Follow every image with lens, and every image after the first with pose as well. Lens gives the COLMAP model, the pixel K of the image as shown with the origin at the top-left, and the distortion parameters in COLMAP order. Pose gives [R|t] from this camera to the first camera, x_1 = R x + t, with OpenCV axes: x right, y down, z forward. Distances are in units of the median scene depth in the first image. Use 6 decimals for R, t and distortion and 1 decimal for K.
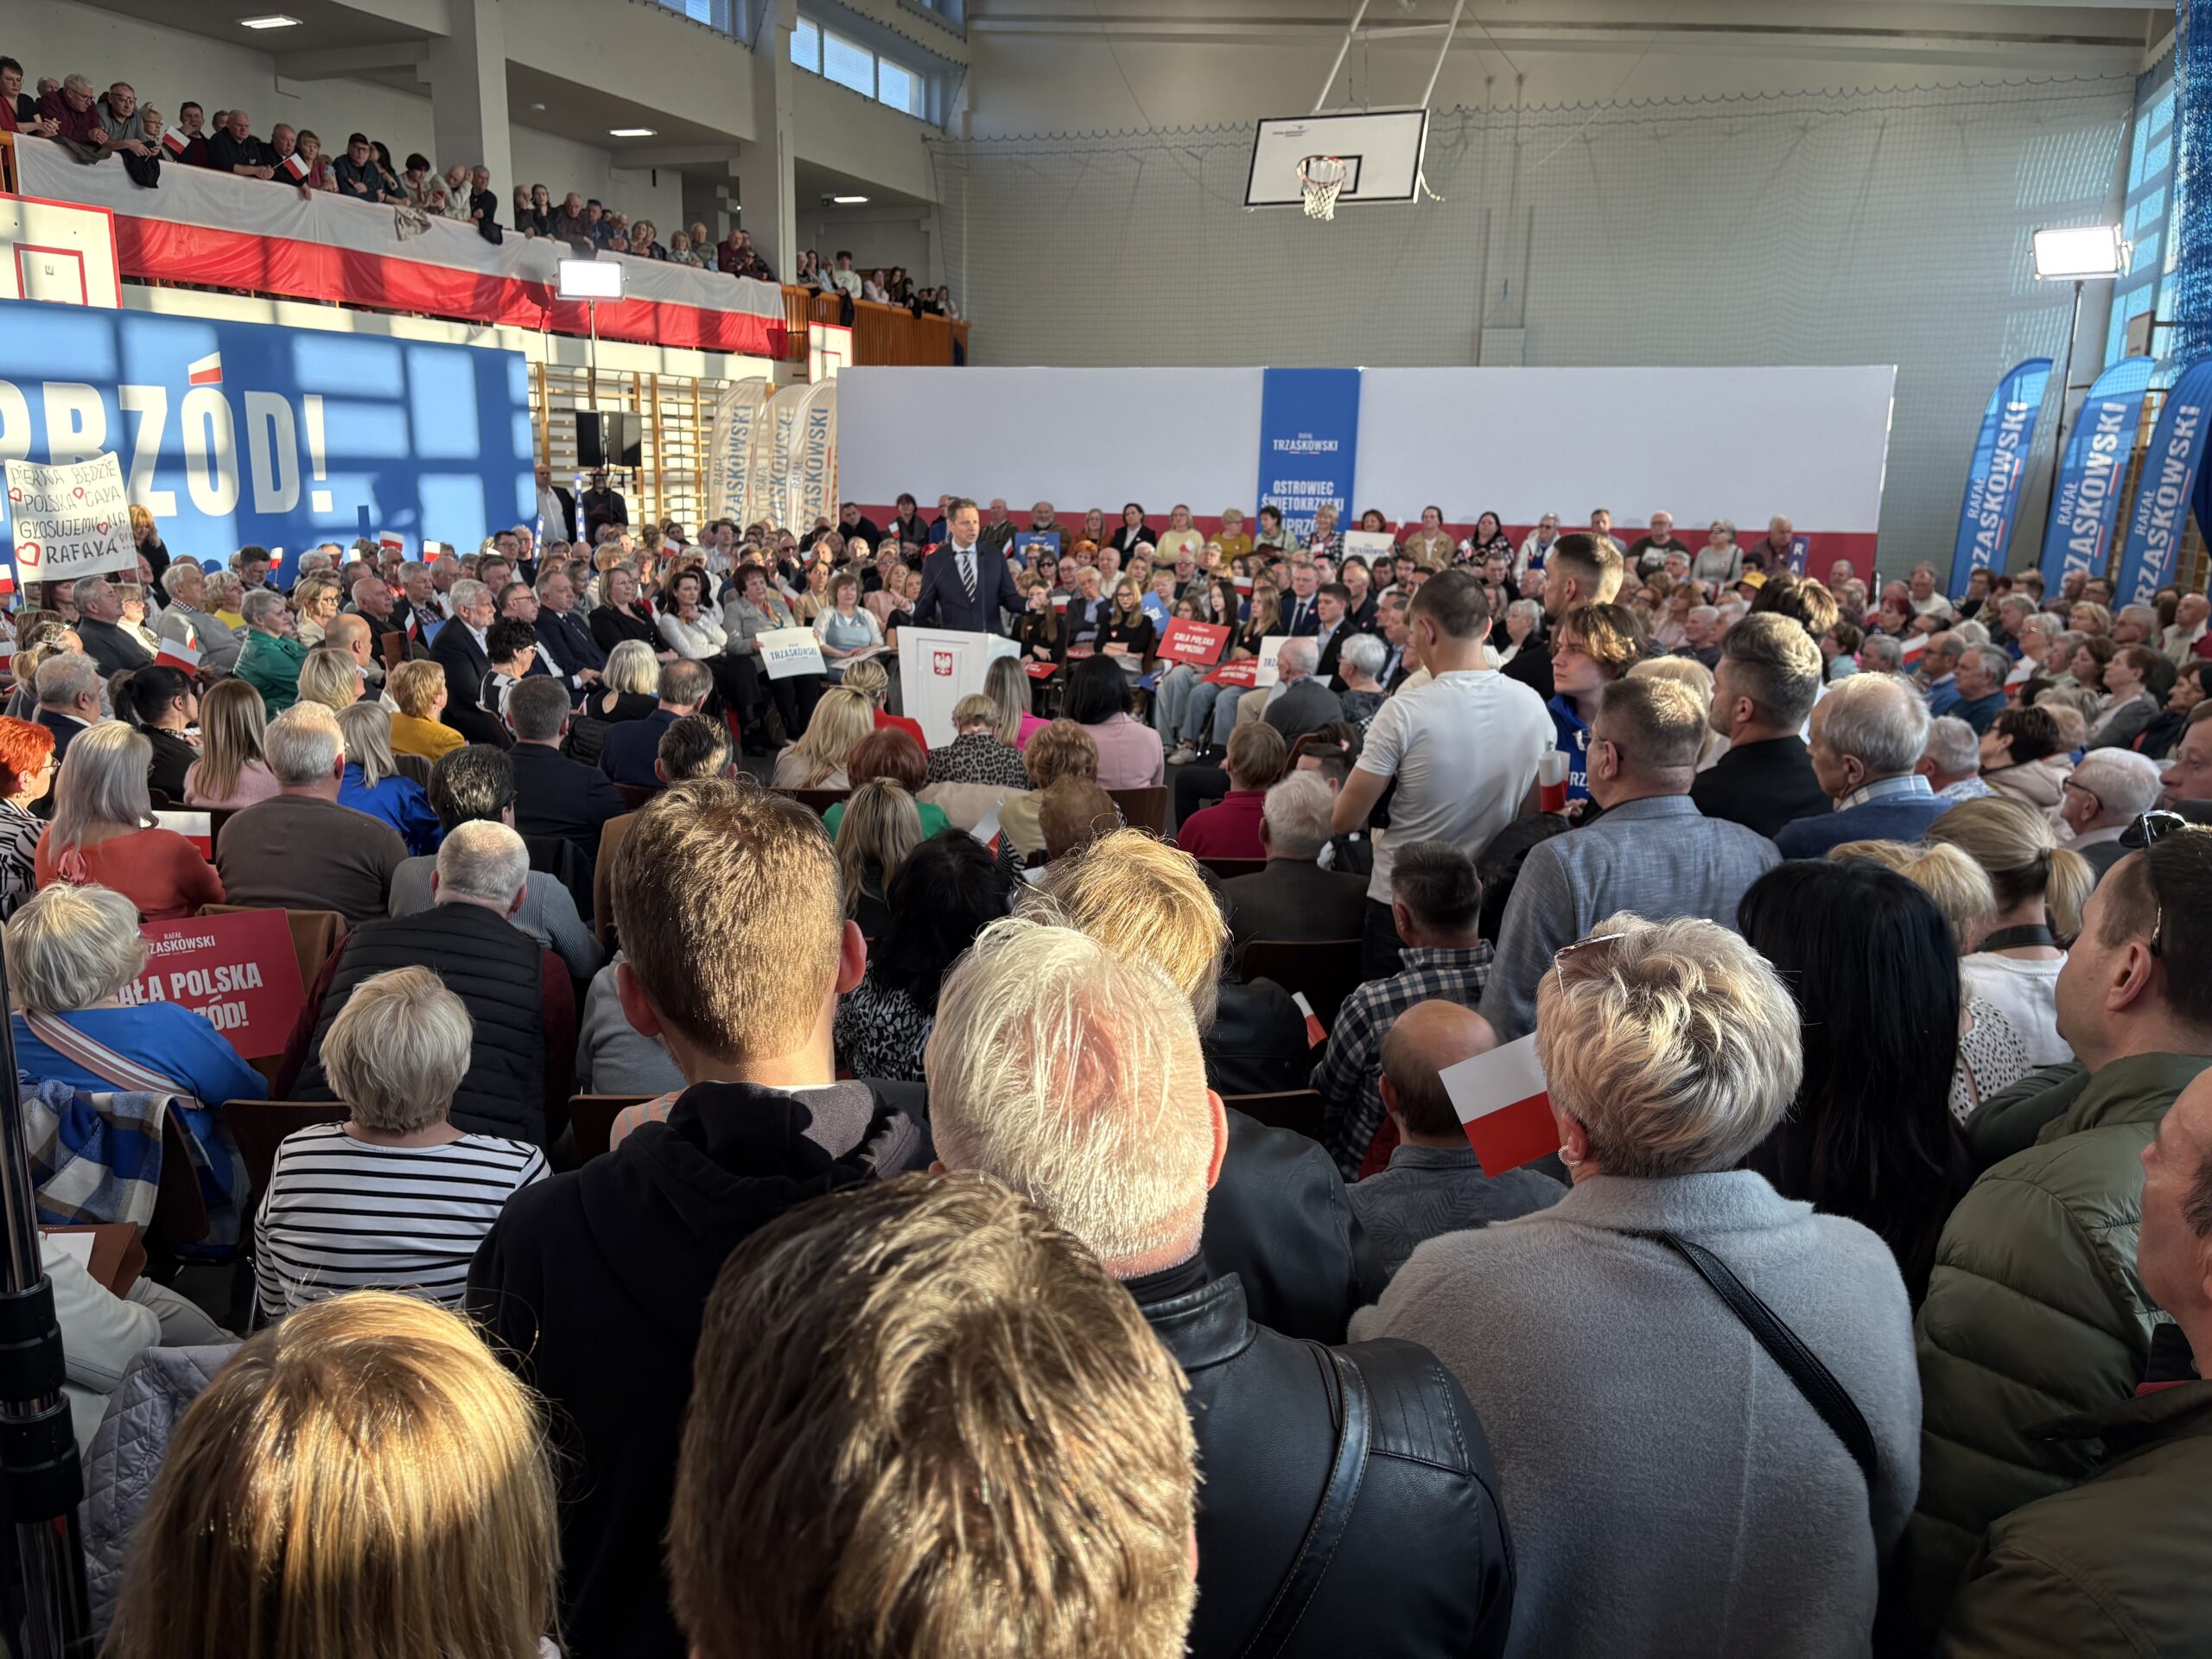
lens RADIAL K [[1678.9, 0, 1114.6], [0, 1678.9, 800.8], [0, 0, 1]] dist [0.047171, -0.060393]
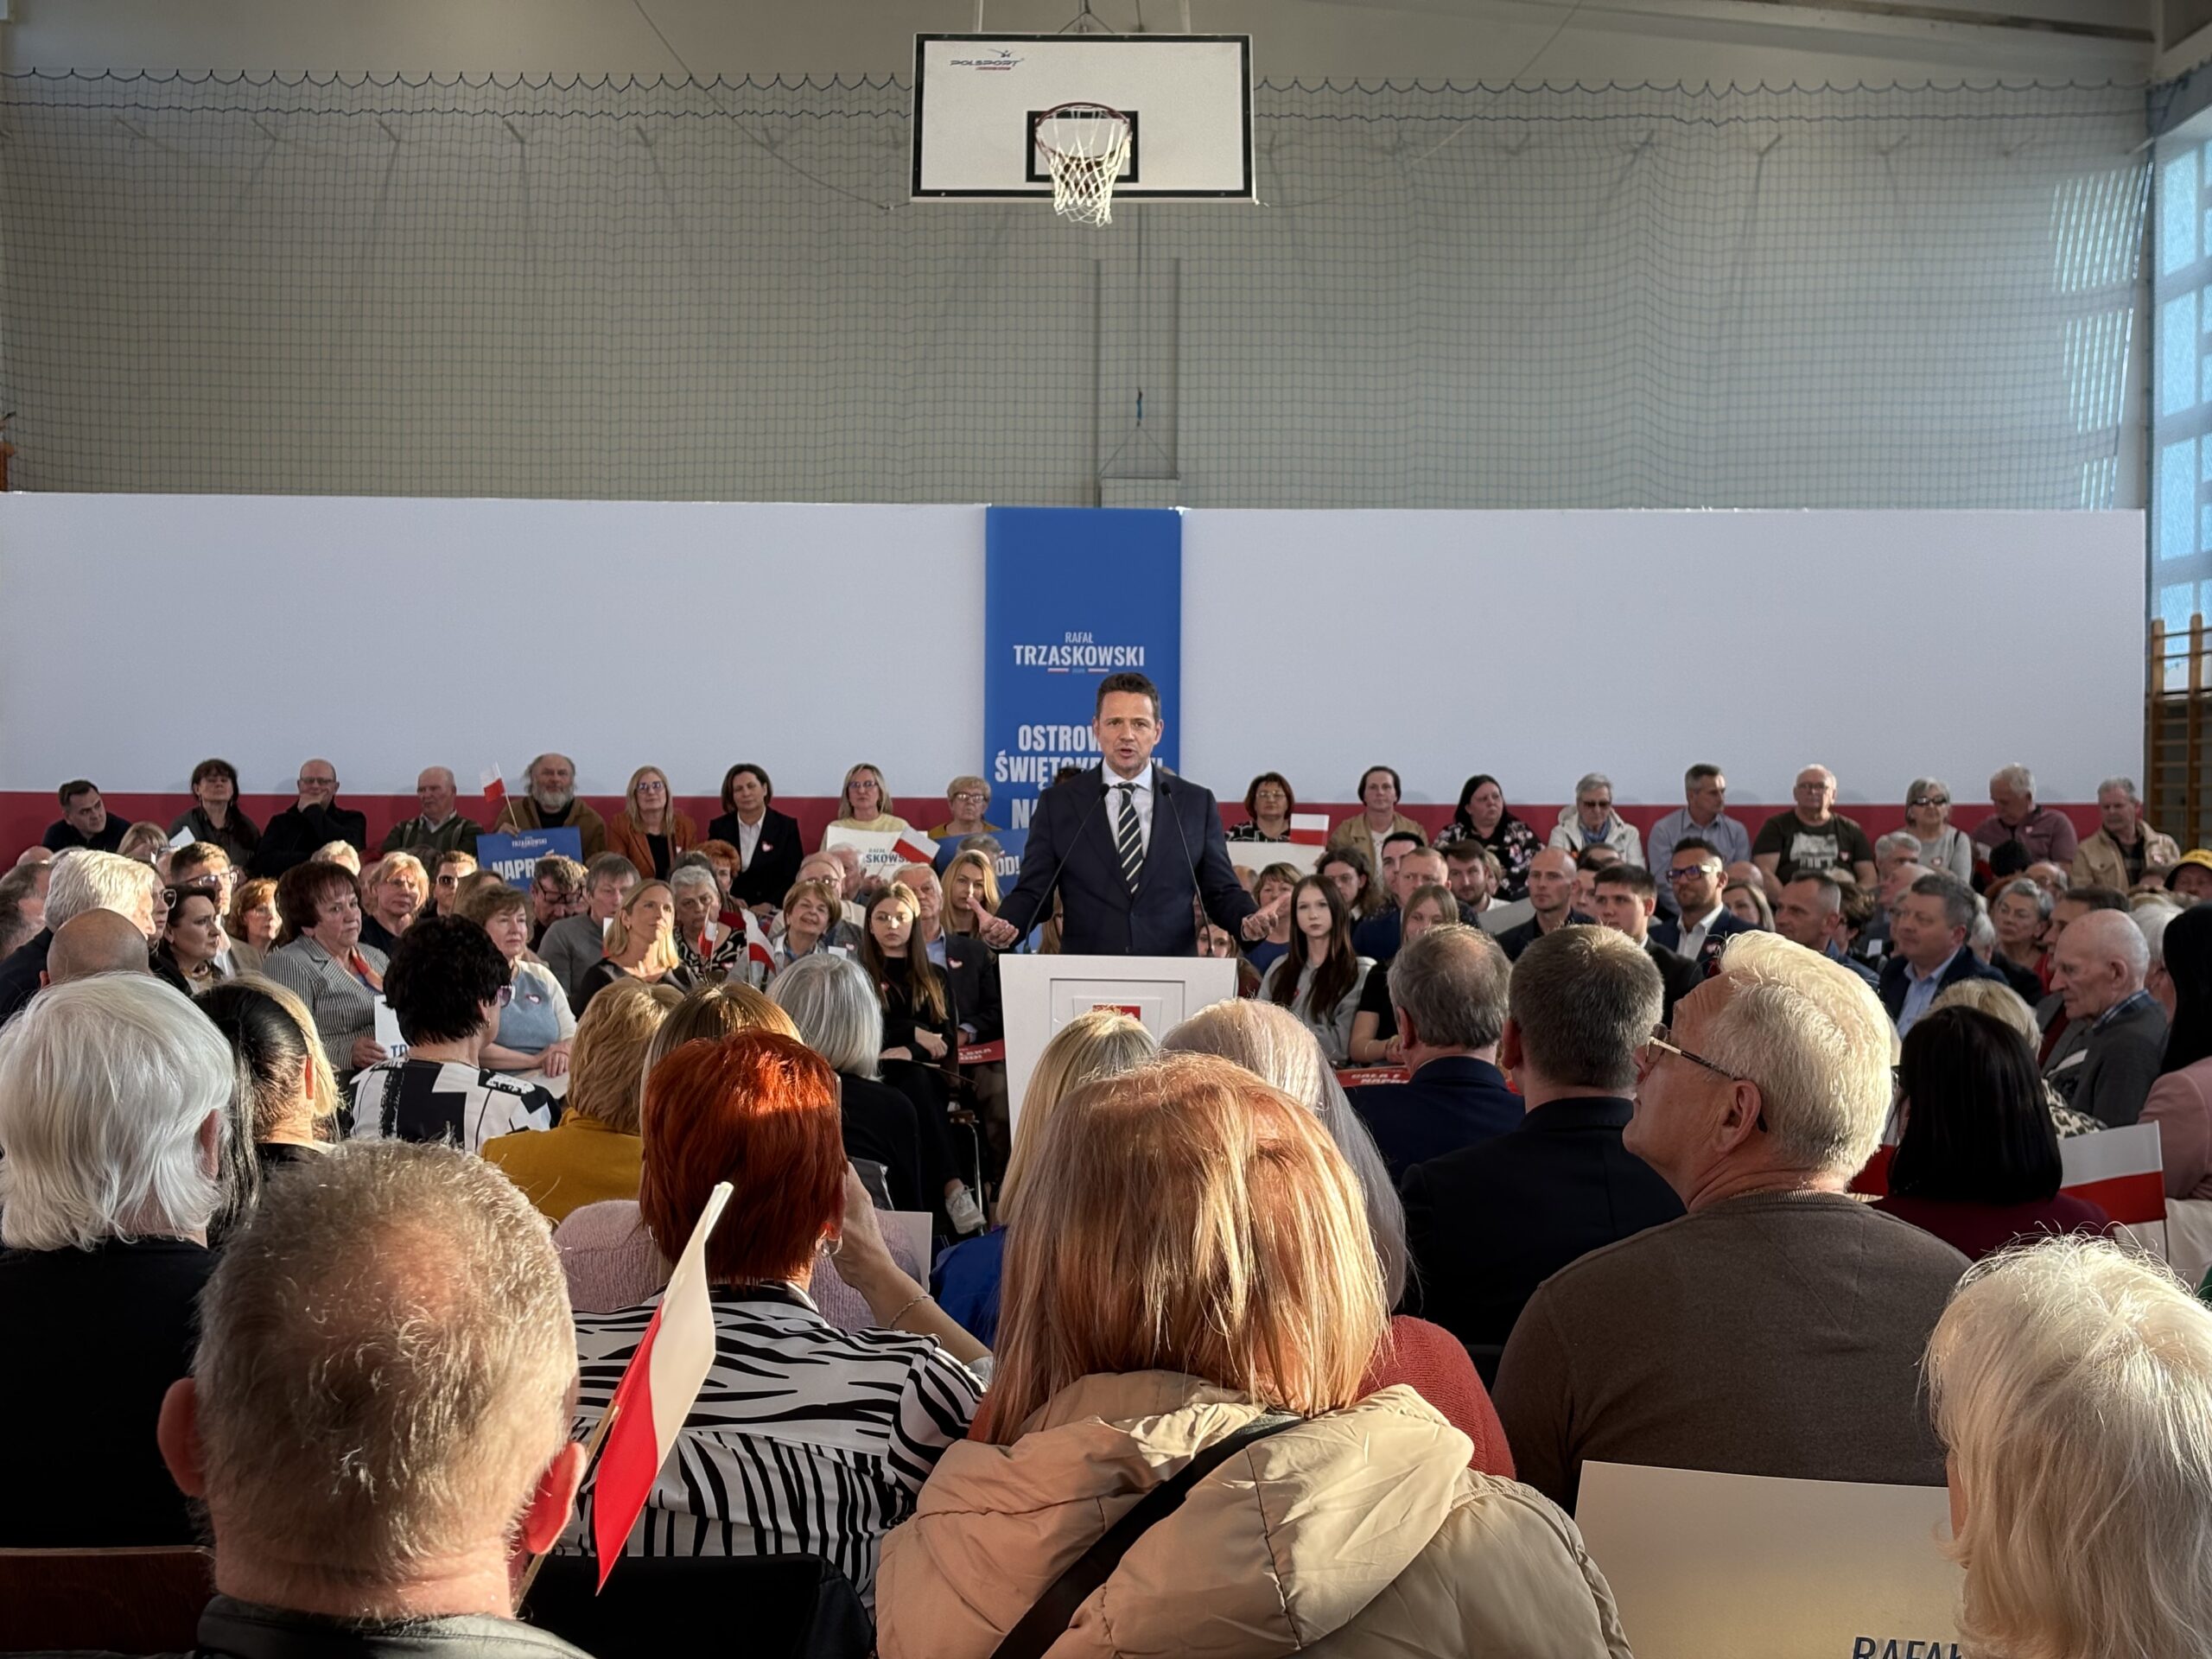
lens RADIAL K [[3350.7, 0, 1128.9], [0, 3350.7, 839.8], [0, 0, 1]] dist [0.062842, 0.000000]
pose [[0.933380, -0.016513, 0.358510, -0.227333], [0.082793, 0.981903, -0.170326, 0.011607], [-0.349210, 0.188661, 0.917856, 0.098214]]
